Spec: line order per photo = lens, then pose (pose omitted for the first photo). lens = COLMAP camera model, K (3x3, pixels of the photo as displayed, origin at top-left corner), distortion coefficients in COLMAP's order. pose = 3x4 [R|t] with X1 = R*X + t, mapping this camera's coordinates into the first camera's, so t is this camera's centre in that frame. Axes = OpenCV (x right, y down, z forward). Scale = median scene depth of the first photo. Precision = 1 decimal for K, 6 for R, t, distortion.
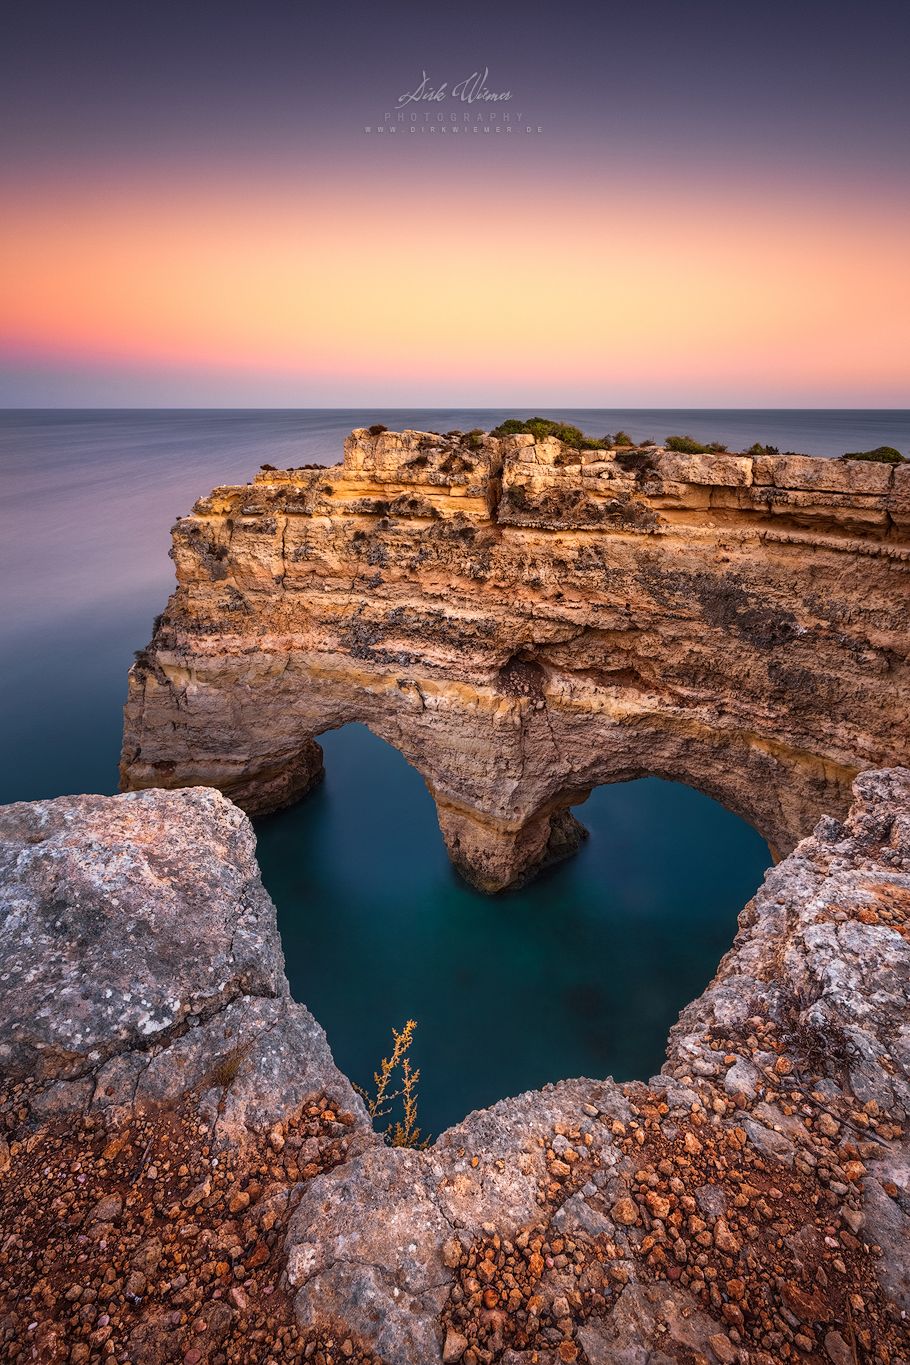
lens RADIAL K [[670.2, 0, 478.2], [0, 670.2, 660.4], [0, 0, 1]] dist [0.000354, 0.000062]
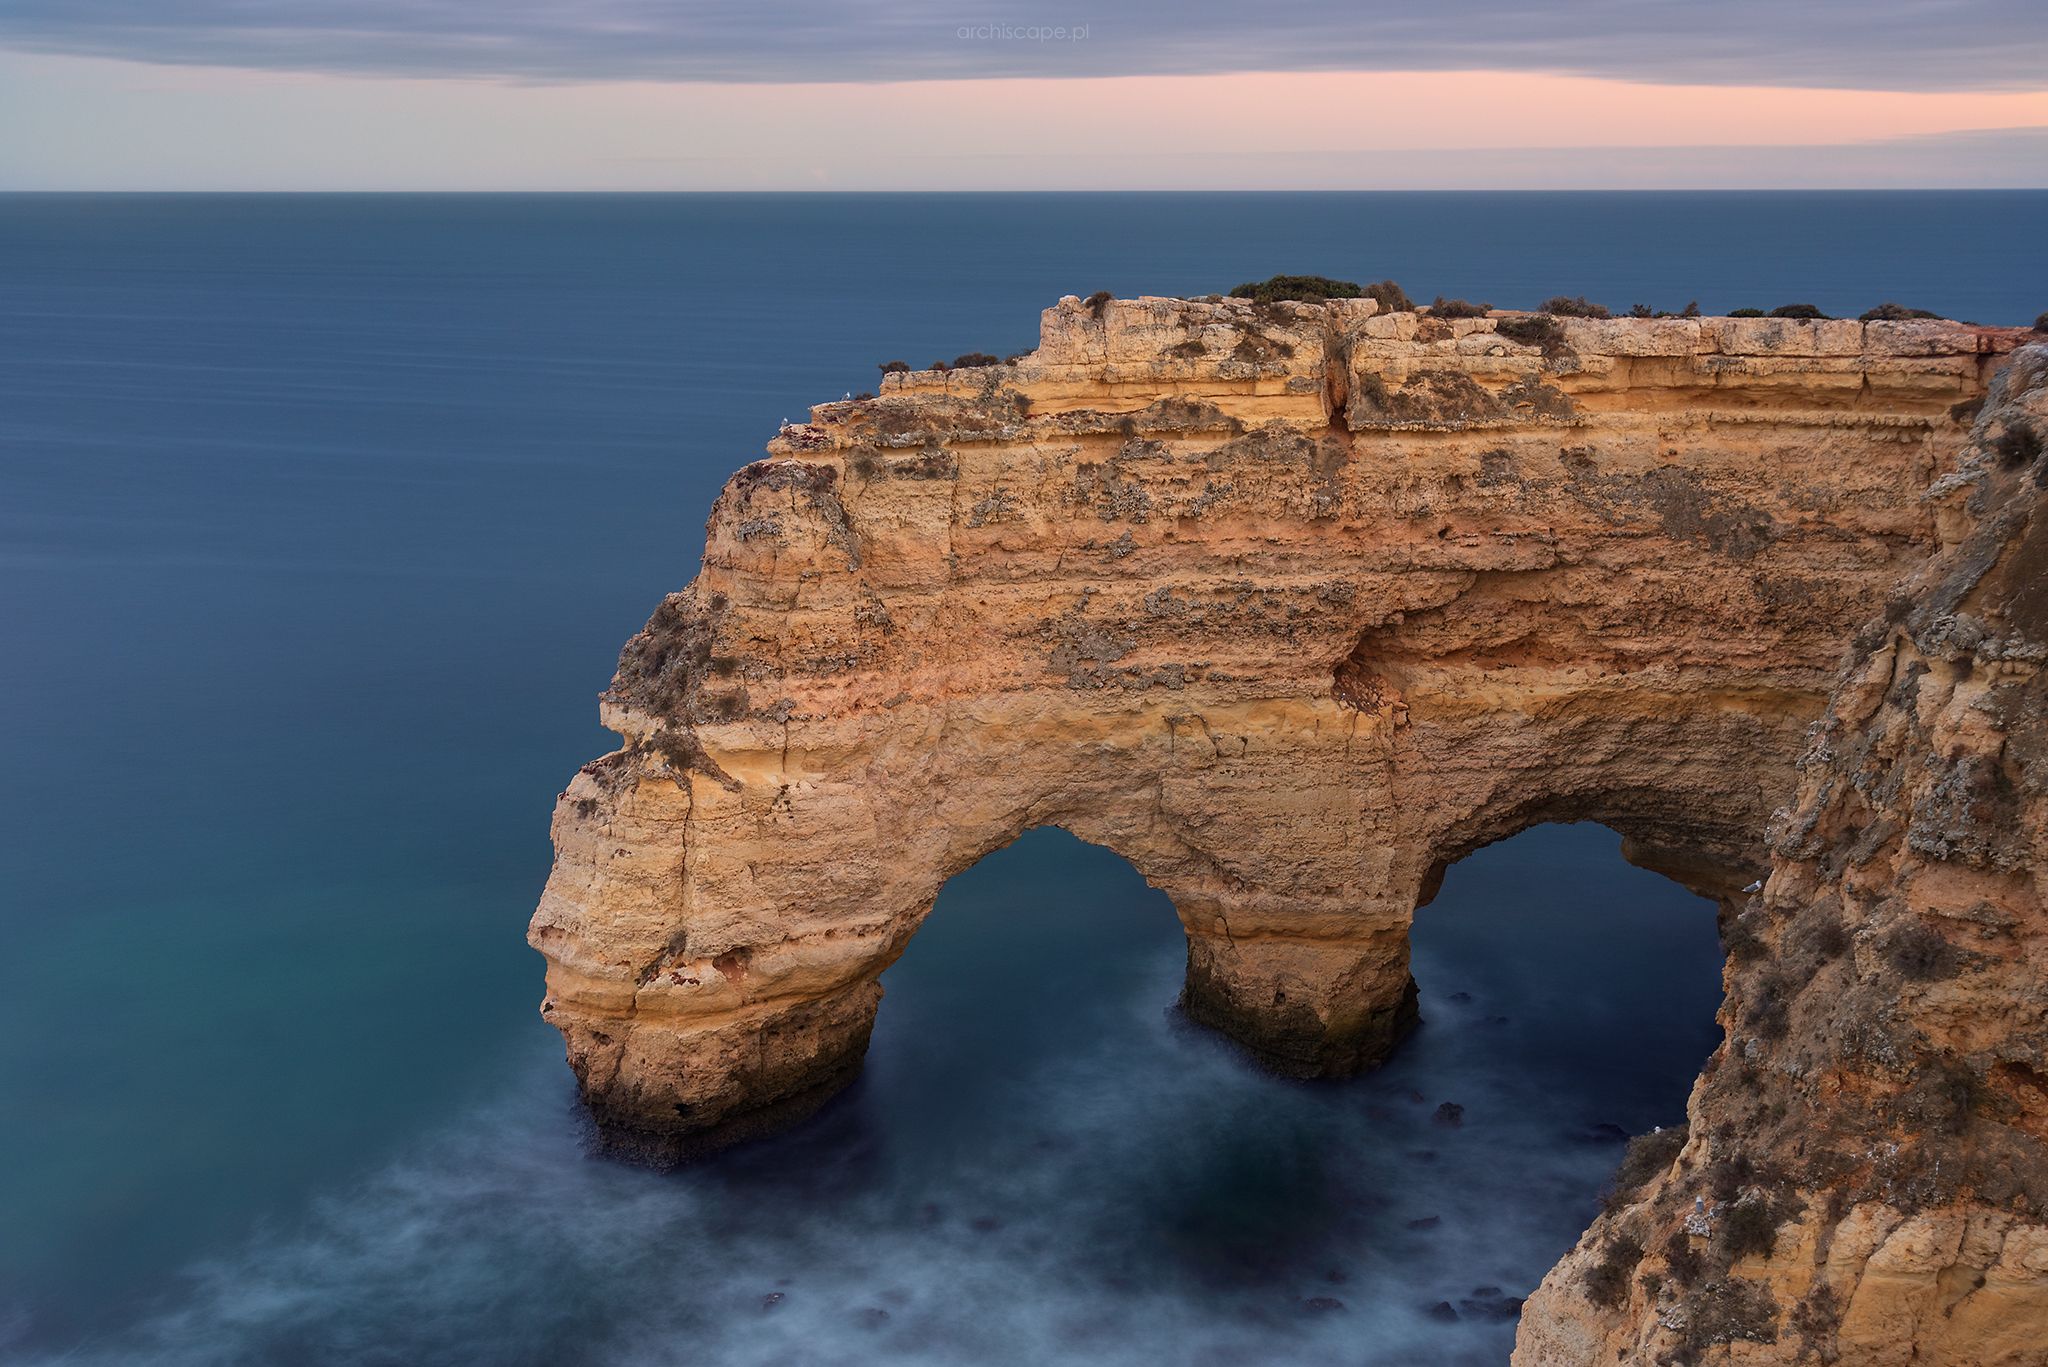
lens RADIAL K [[2299.7, 0, 1017.3], [0, 2299.7, 706.2], [0, 0, 1]] dist [0.001589, -0.023600]
pose [[0.874759, -0.105077, 0.473028, -1.311668], [0.176283, 0.978322, -0.108674, 0.240177], [-0.451354, 0.178450, 0.874320, -0.751458]]
